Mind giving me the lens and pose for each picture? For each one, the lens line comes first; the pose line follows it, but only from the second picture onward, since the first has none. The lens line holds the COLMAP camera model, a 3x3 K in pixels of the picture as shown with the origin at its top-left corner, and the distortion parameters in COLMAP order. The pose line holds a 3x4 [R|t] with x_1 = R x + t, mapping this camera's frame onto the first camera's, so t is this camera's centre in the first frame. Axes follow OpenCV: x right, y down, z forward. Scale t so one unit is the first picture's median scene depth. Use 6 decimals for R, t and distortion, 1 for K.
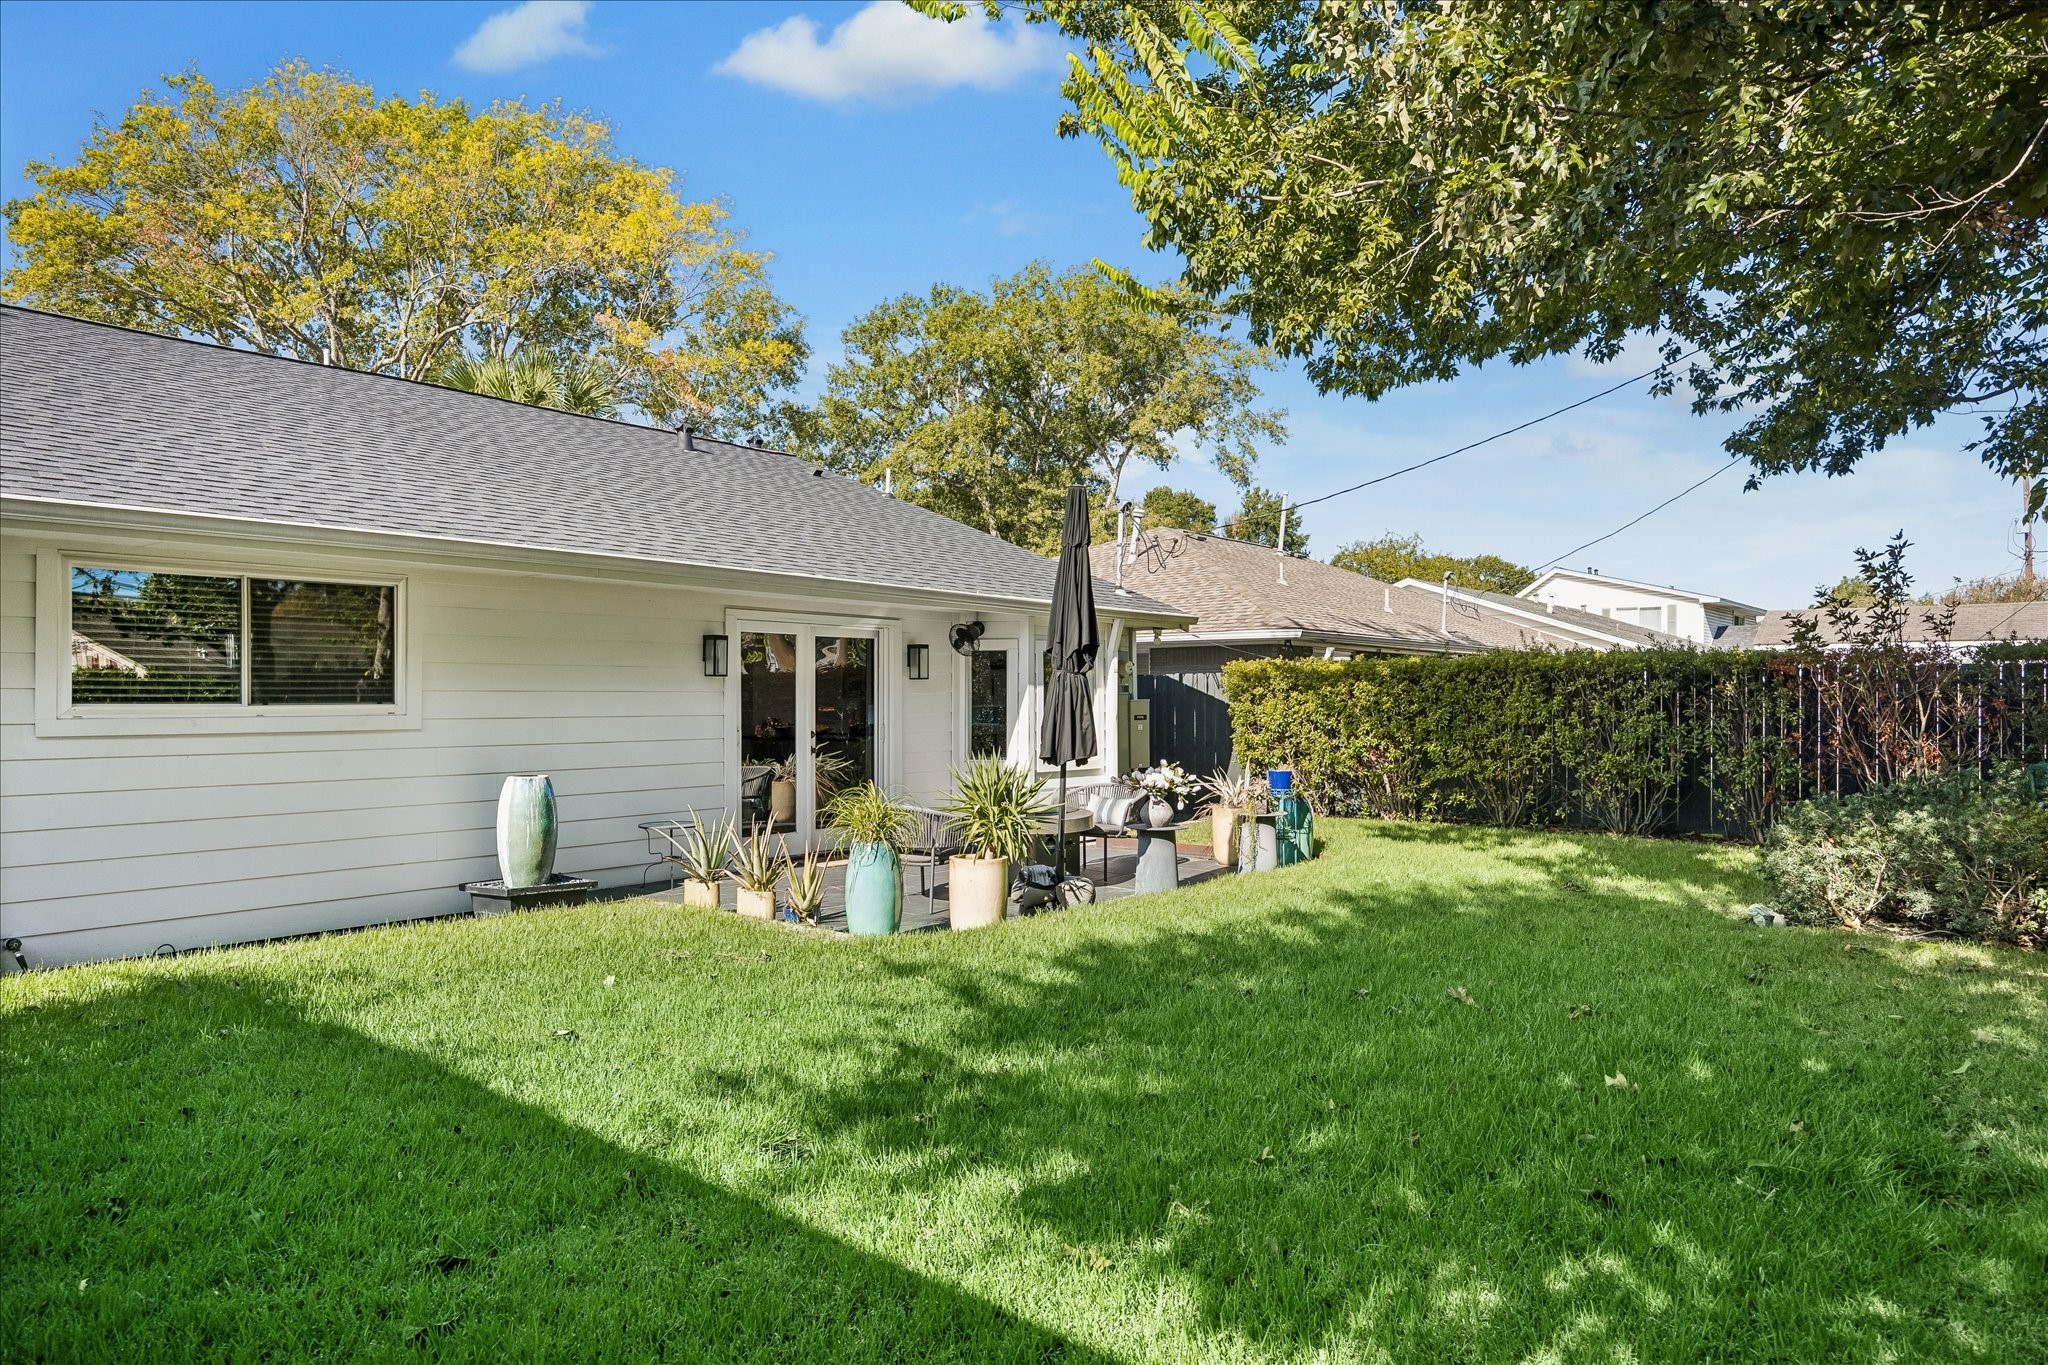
lens RADIAL K [[1156.9, 0, 1072.2], [0, 1156.9, 674.8], [0, 0, 1]] dist [0.024828, -0.001685]
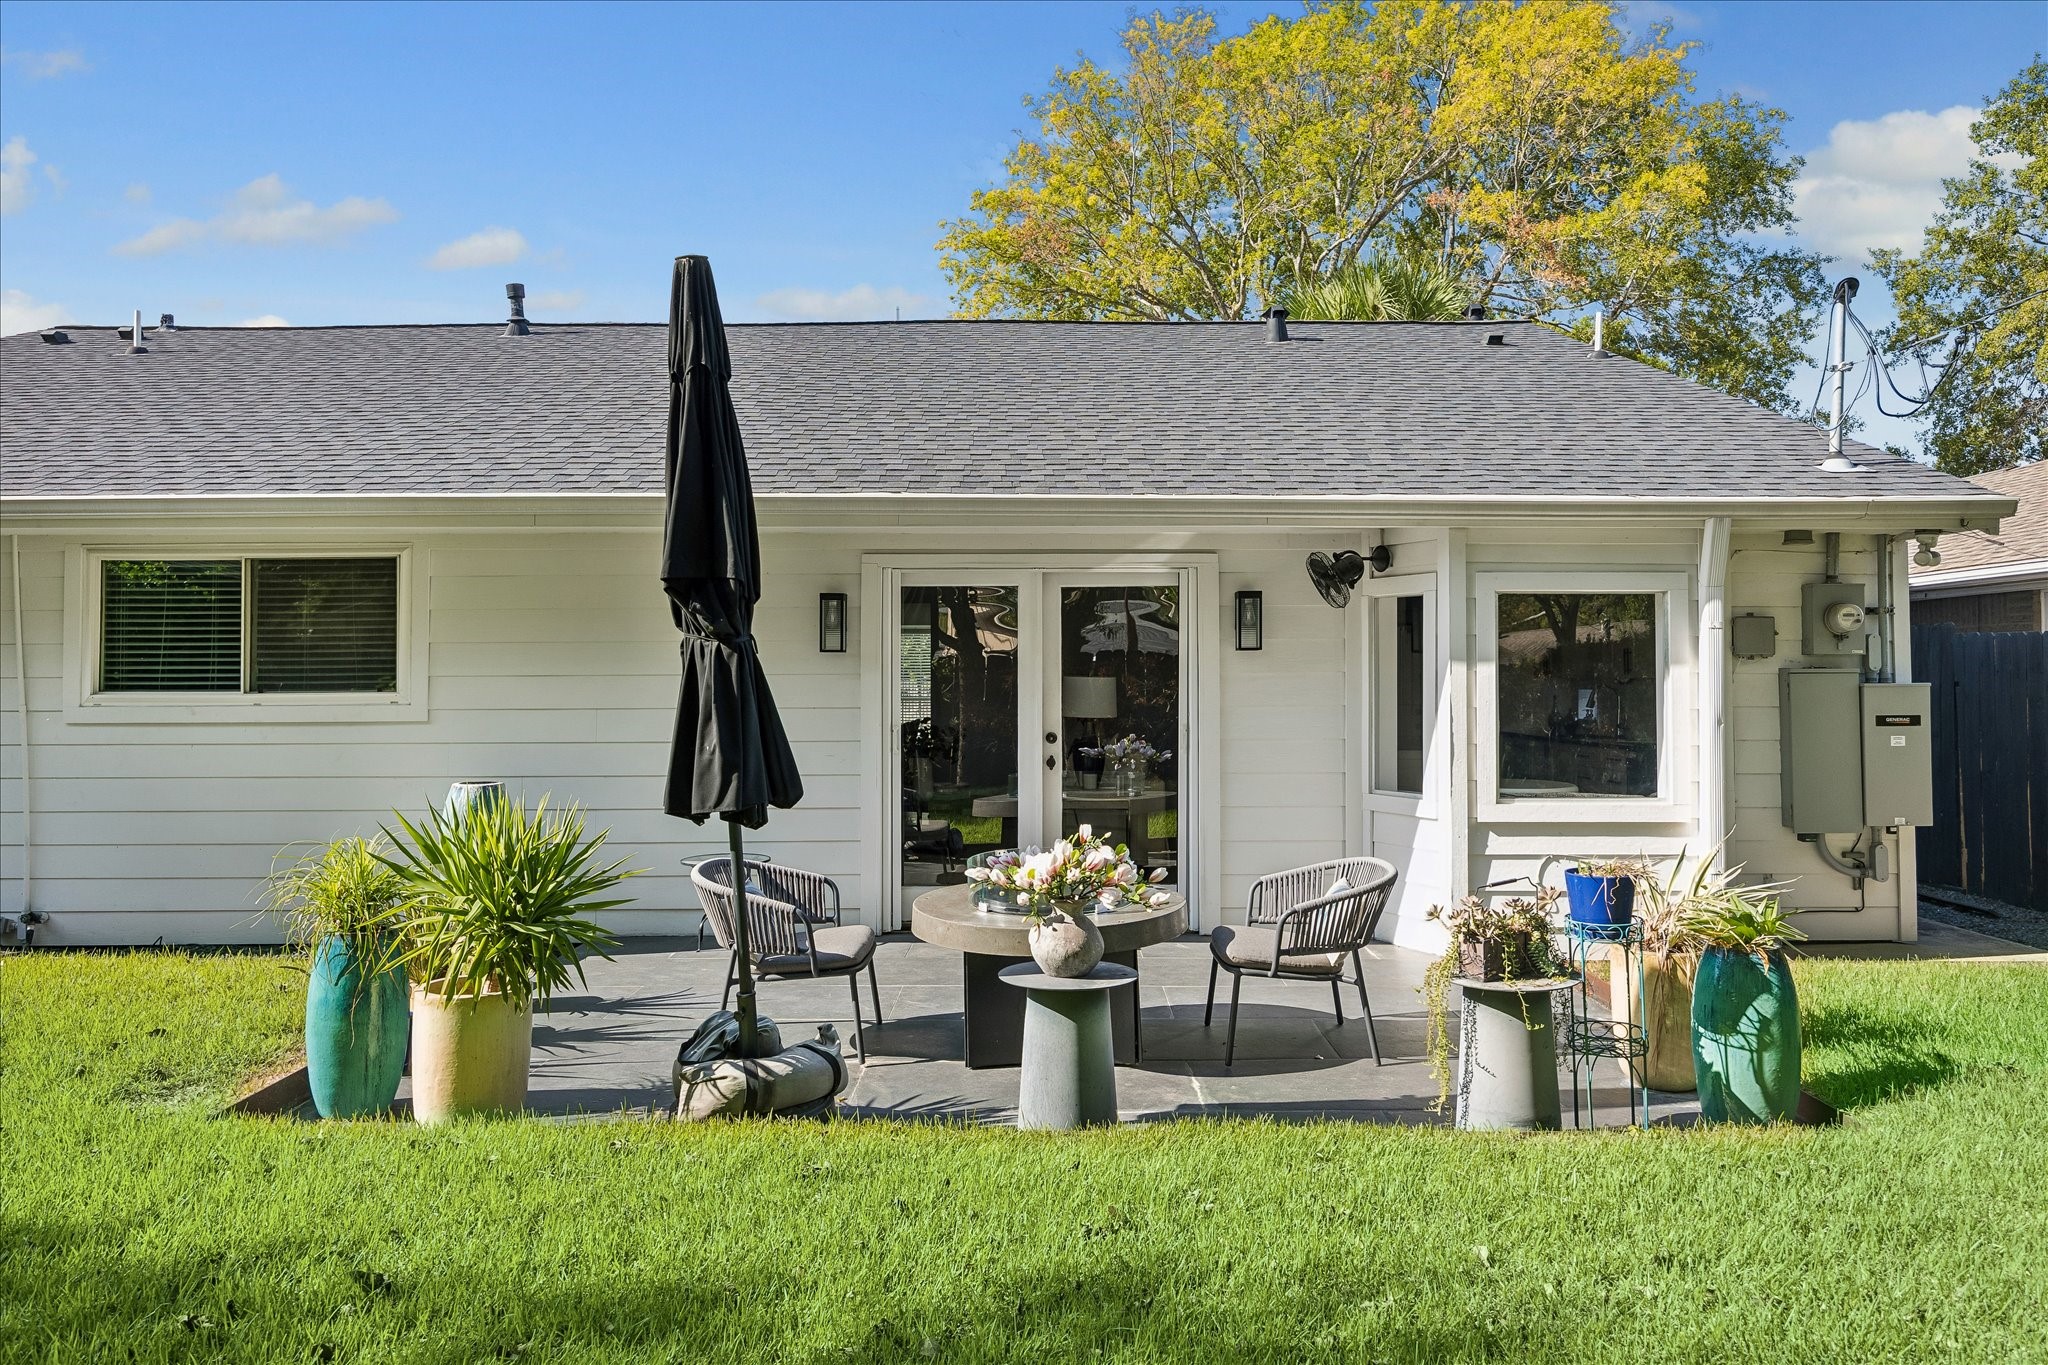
lens RADIAL K [[1400.1, 0, 1047.9], [0, 1400.1, 647.1], [0, 0, 1]] dist [-0.005413, -0.000627]
pose [[0.642312, -0.023162, -0.766093, 0.402648], [0.018684, 0.999719, -0.014561, 0.012067], [0.766216, -0.004961, 0.642564, 0.543647]]
